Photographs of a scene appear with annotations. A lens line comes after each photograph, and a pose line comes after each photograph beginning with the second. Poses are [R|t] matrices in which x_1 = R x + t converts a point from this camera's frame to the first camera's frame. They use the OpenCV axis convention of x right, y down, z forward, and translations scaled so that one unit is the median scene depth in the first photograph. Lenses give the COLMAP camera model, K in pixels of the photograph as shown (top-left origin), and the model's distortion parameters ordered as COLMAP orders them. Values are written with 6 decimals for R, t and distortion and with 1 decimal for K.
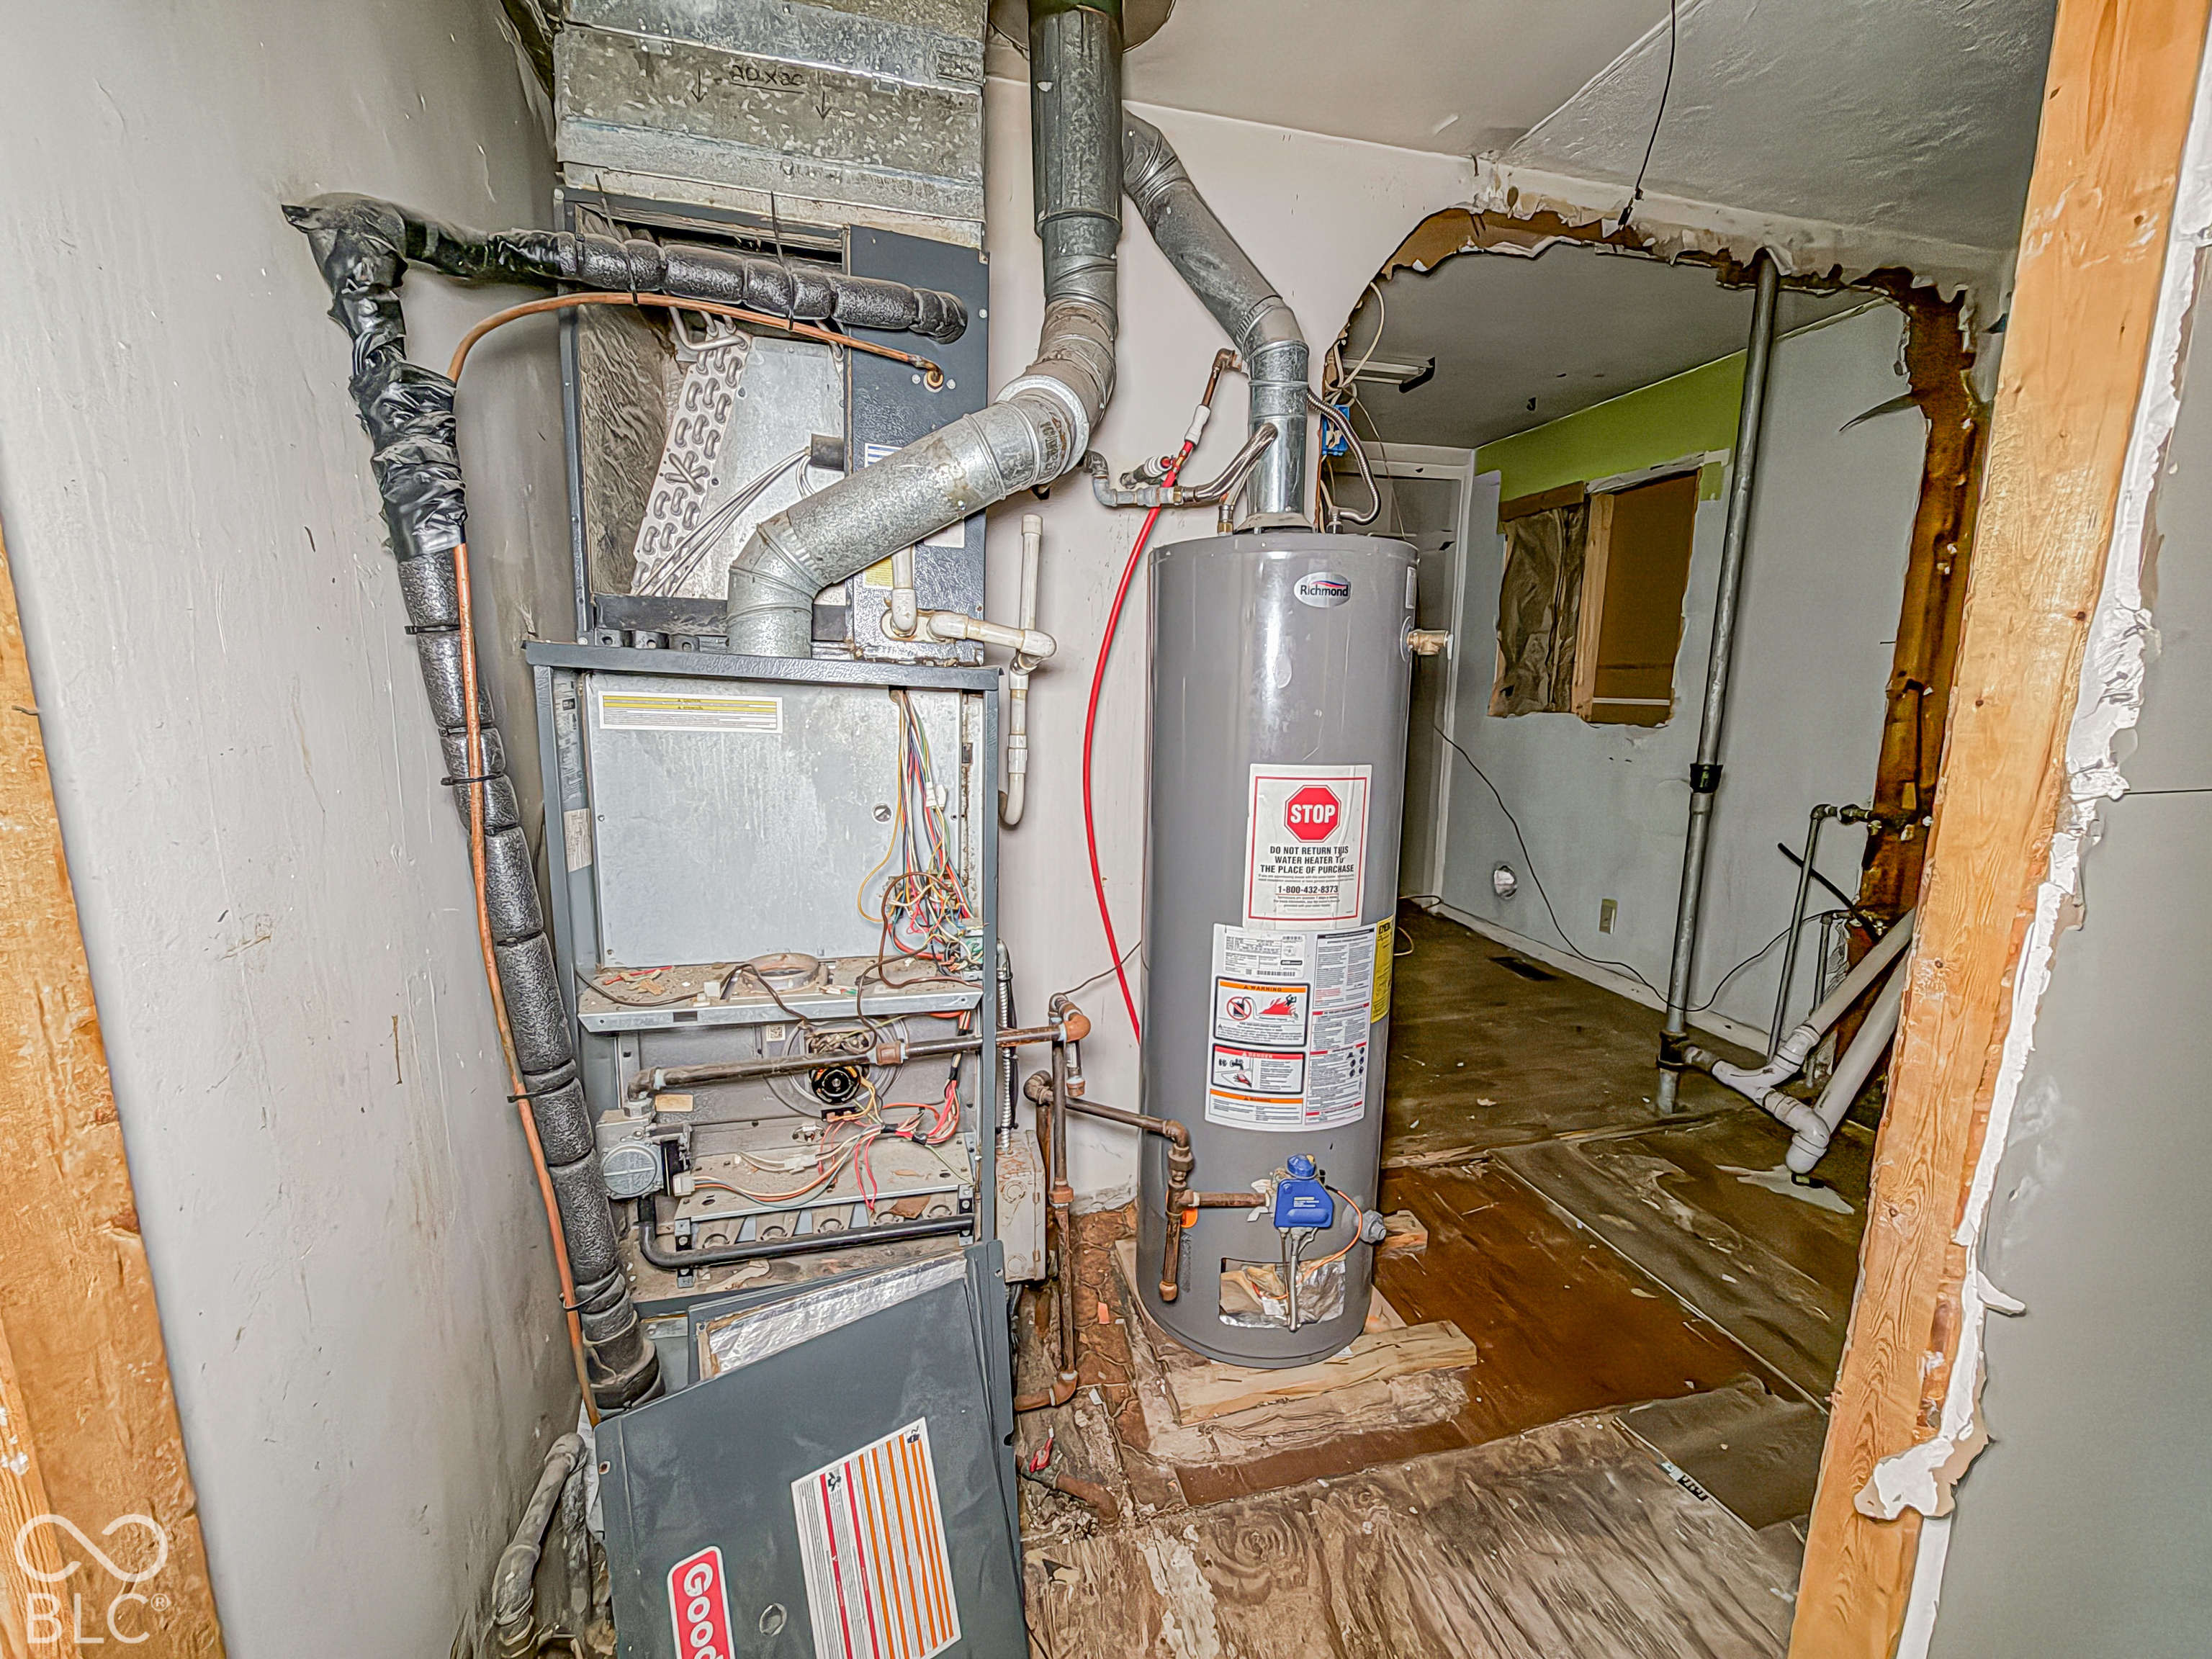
lens RADIAL K [[881.8, 0, 1100.9], [0, 881.8, 825.4], [0, 0, 1]] dist [-0.001068, 0.000616]
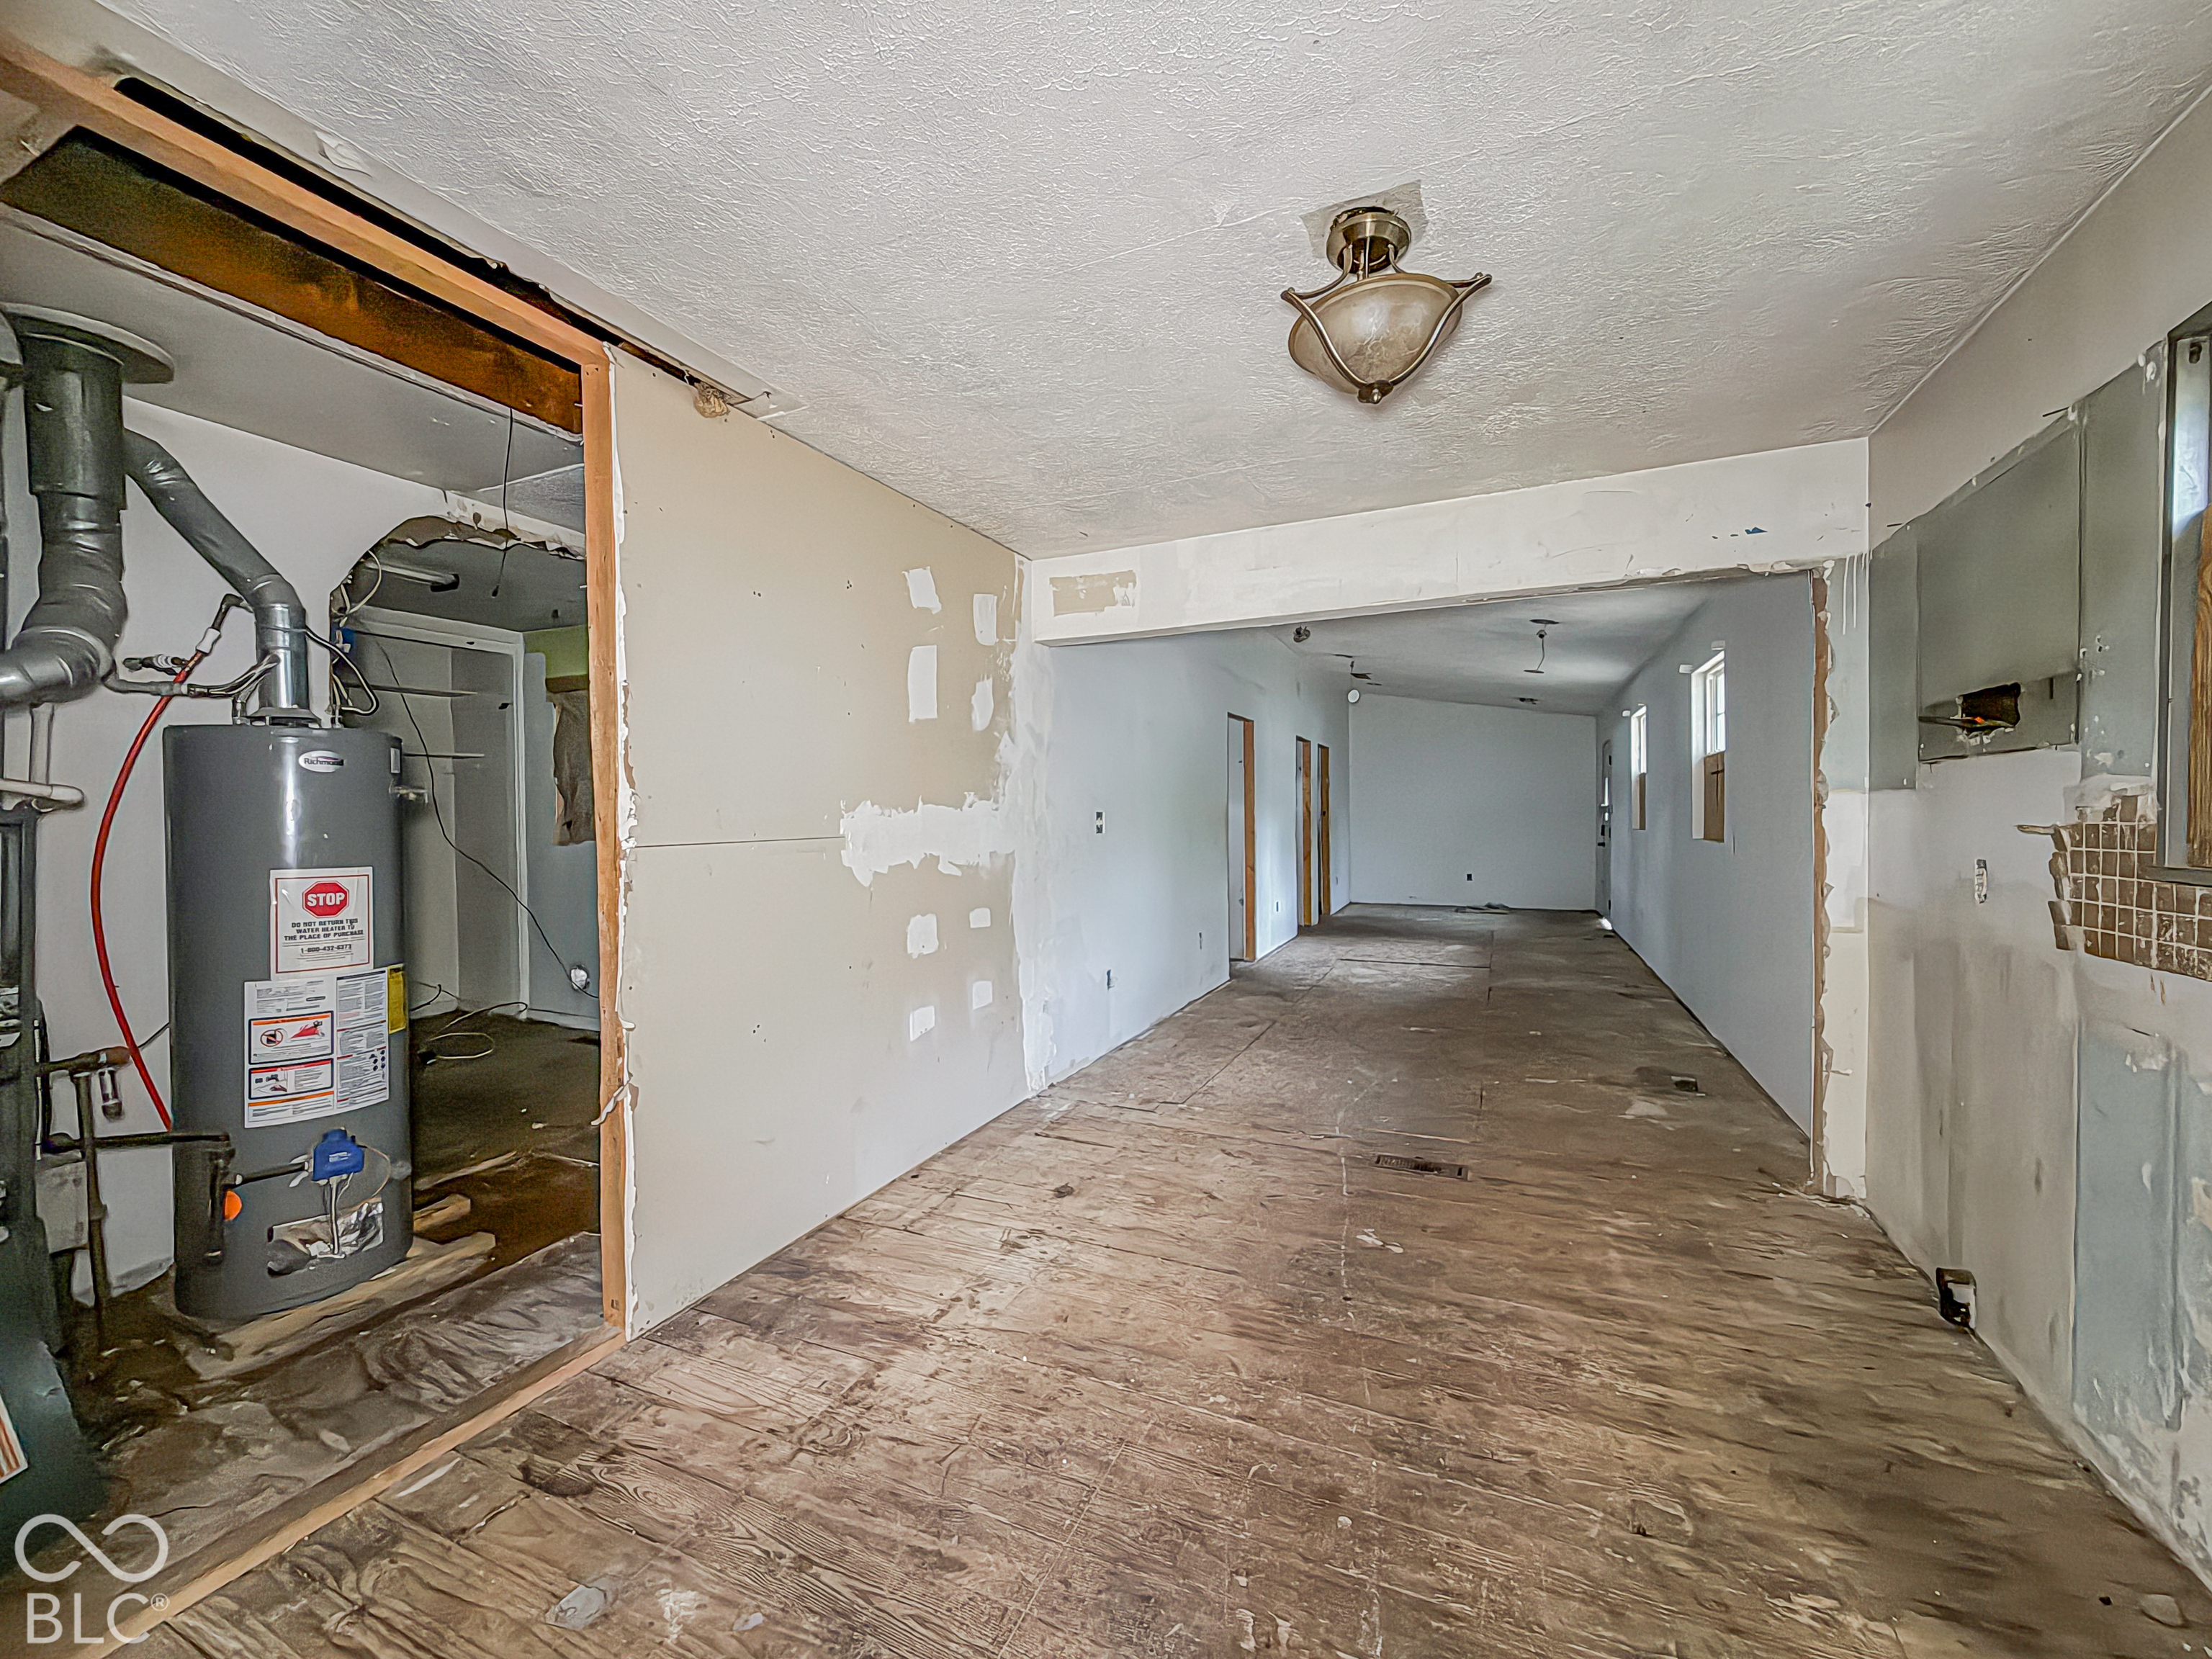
lens RADIAL K [[881.8, 0, 1101.7], [0, 881.8, 828.5], [0, 0, 1]] dist [-0.001068, 0.000616]
pose [[0.626246, -0.024663, 0.779235, -0.110280], [0.141289, 0.986539, -0.082324, 0.177179], [-0.766716, 0.161653, 0.621301, -1.006194]]
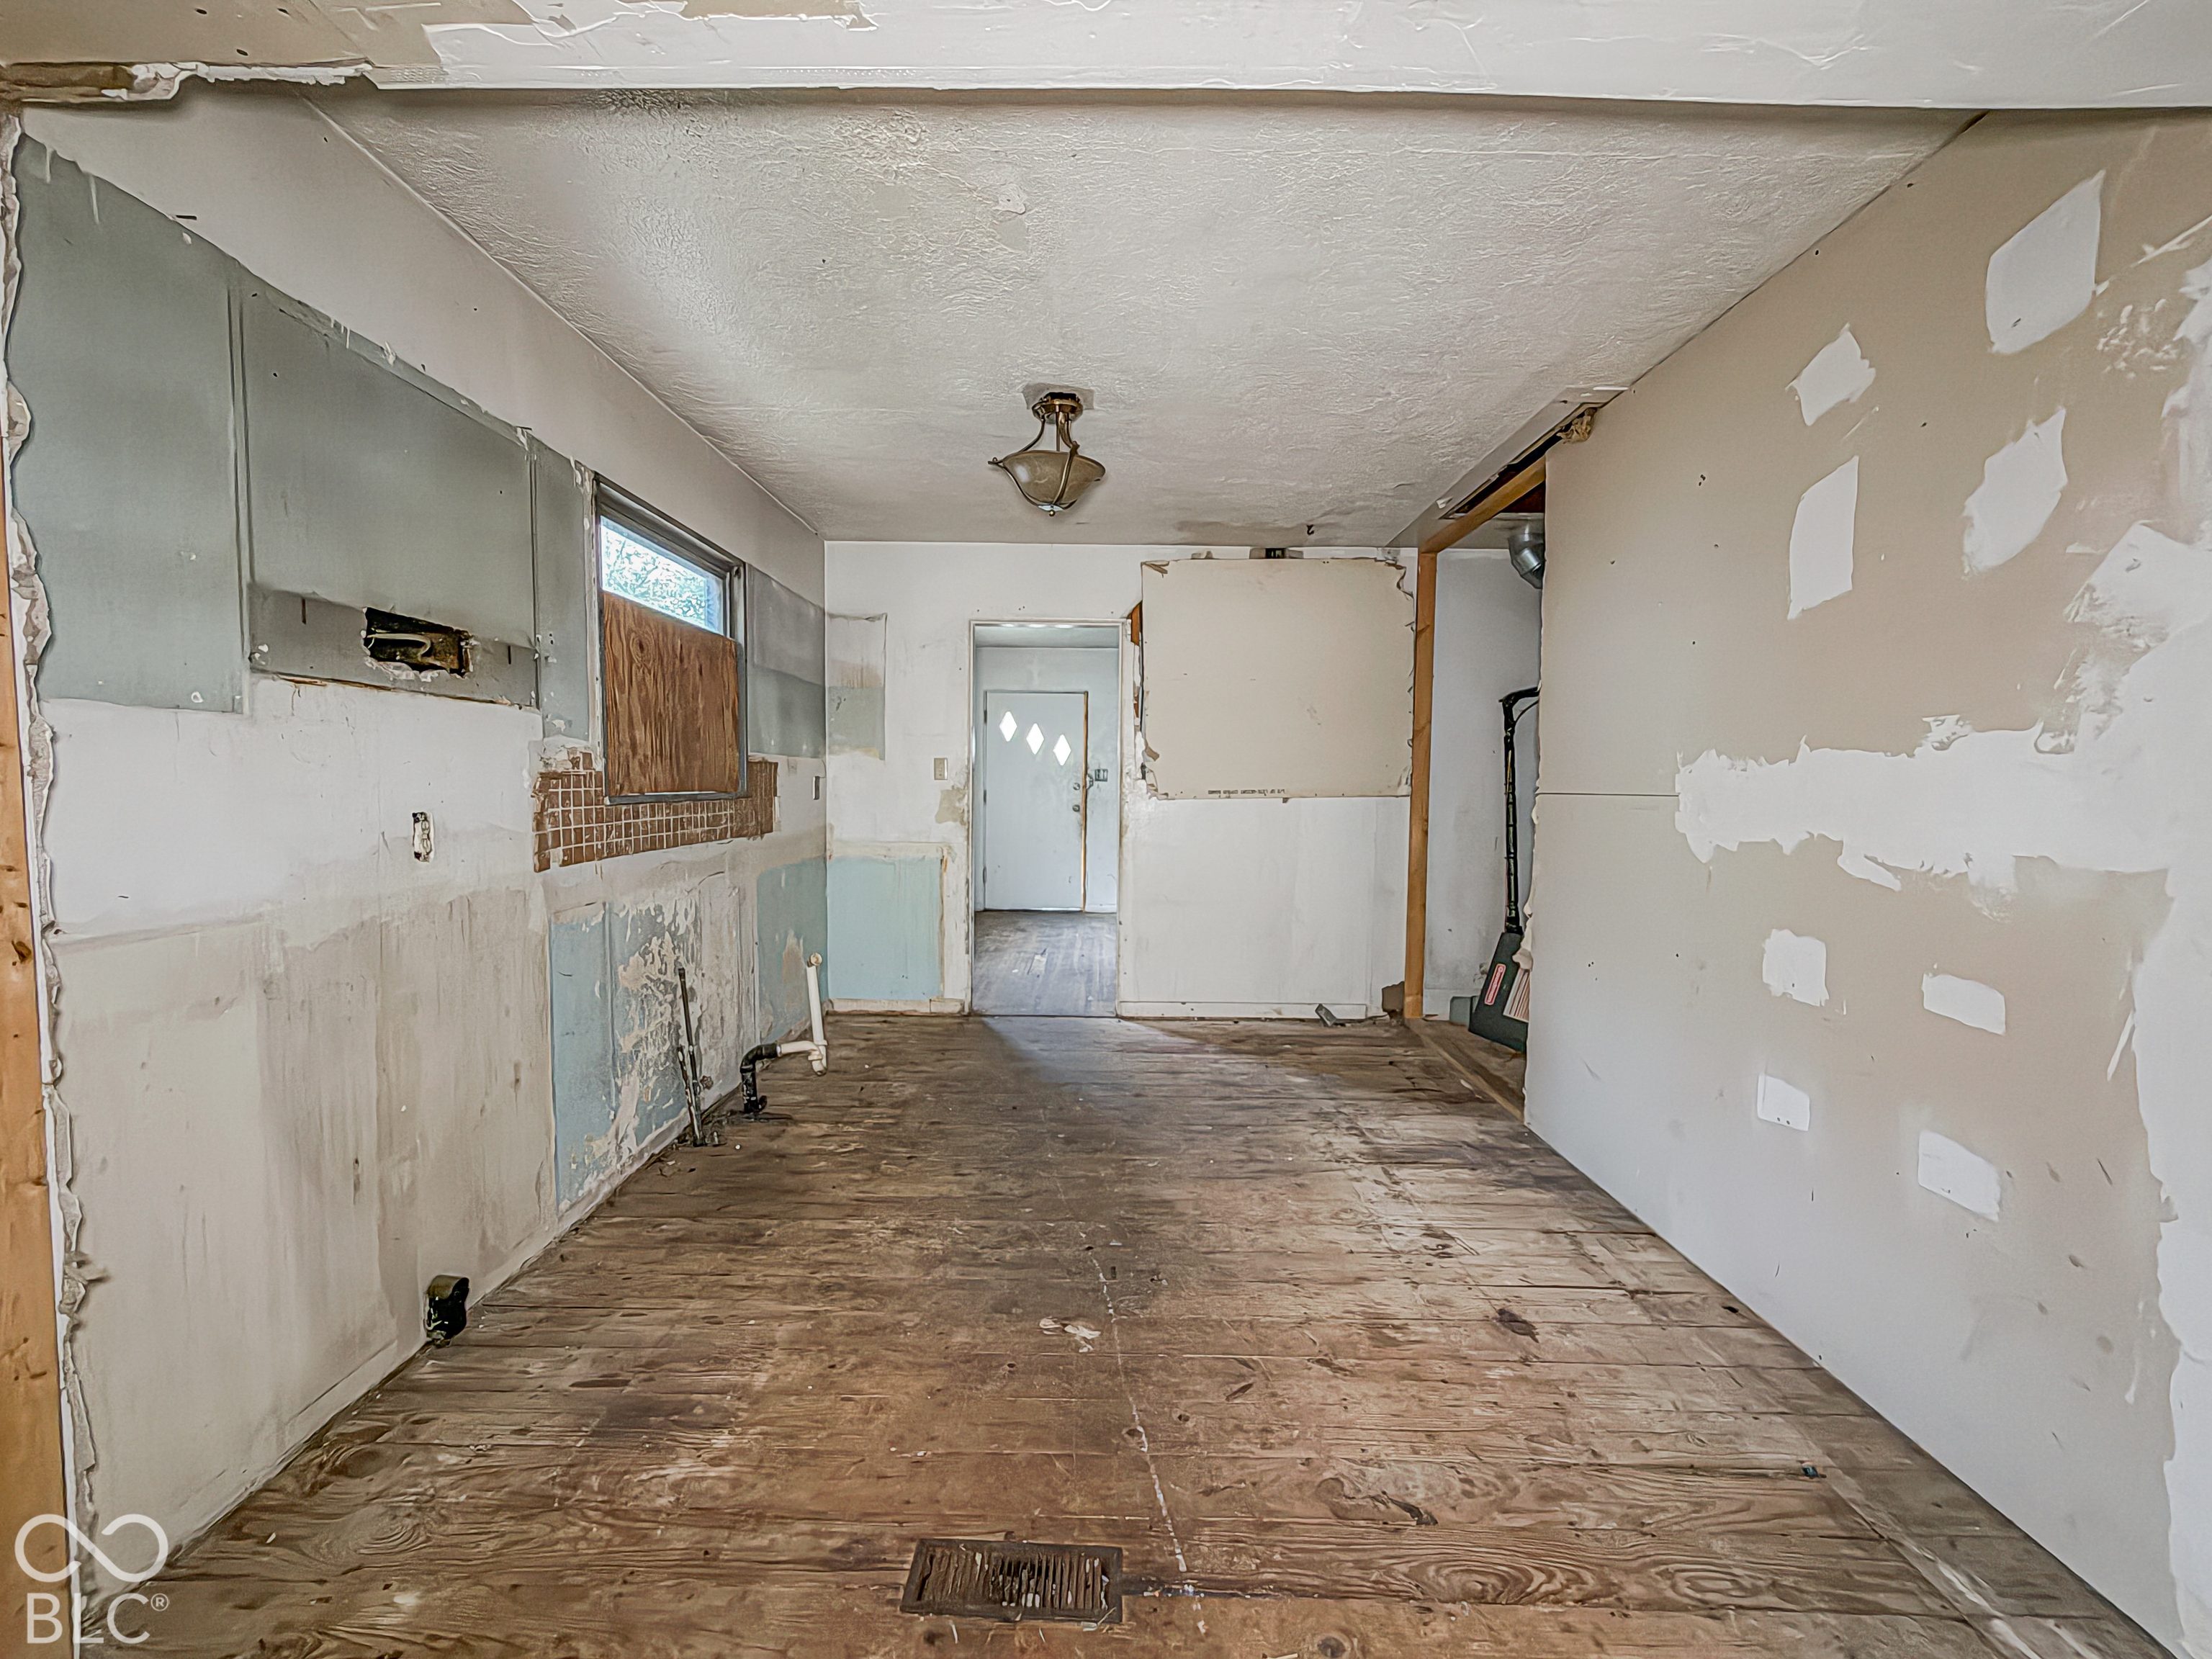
lens RADIAL K [[881.8, 0, 1102.1], [0, 881.8, 832.6], [0, 0, 1]] dist [-0.001068, 0.000616]
pose [[-0.251420, 0.047897, -0.966692, 2.892400], [-0.172655, 0.980536, 0.093487, 0.051772], [0.952354, 0.190409, -0.238257, 0.039566]]
